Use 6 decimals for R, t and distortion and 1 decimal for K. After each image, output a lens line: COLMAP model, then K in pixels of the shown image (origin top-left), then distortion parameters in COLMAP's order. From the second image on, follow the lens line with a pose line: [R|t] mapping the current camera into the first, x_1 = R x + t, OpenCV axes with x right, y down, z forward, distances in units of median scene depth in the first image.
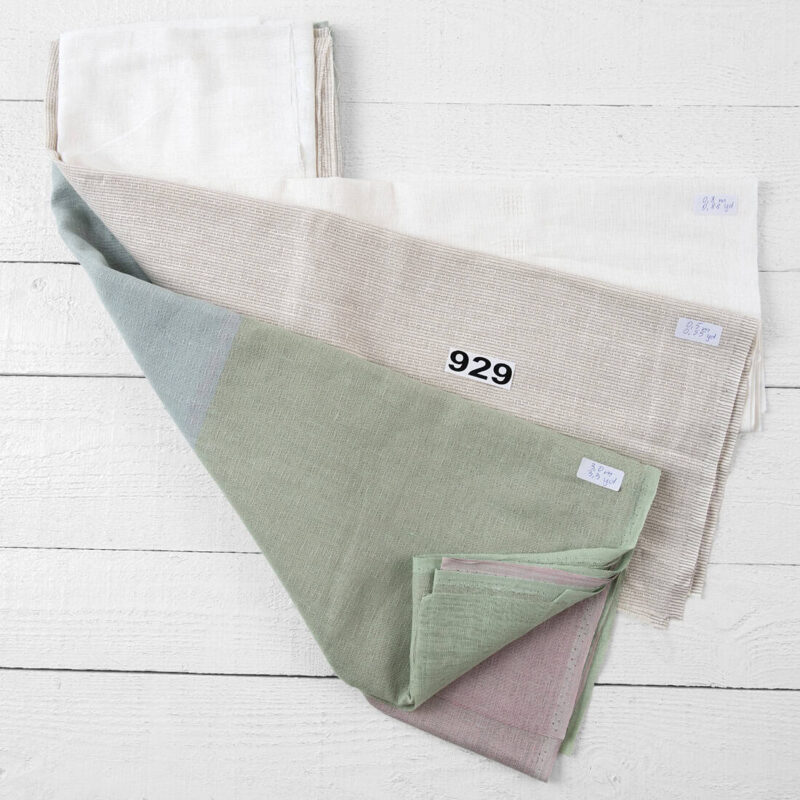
lens RADIAL K [[1144.2, 0, 396.0], [0, 1144.2, 369.0], [0, 0, 1]] dist [0.007446, 0.026169]
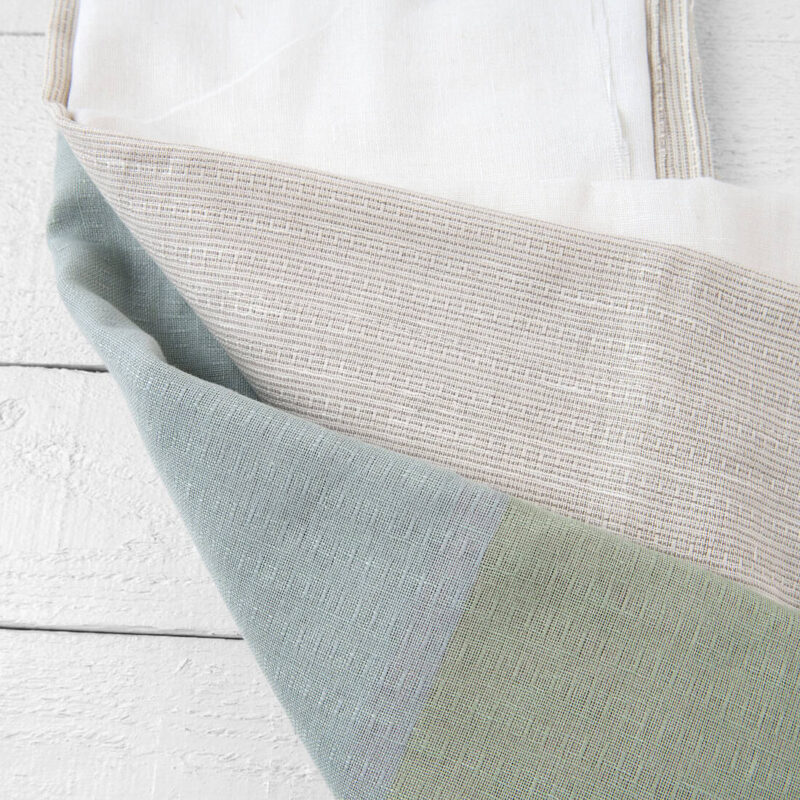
lens RADIAL K [[1048.0, 0, 400.0], [0, 1048.0, 400.0], [0, 0, 1]] dist [0.006027, -0.006597]
pose [[0.999696, 0.022990, -0.008964, -0.166525], [-0.024059, 0.988836, -0.147055, -0.024895], [0.005483, 0.147226, 0.989088, 0.636030]]
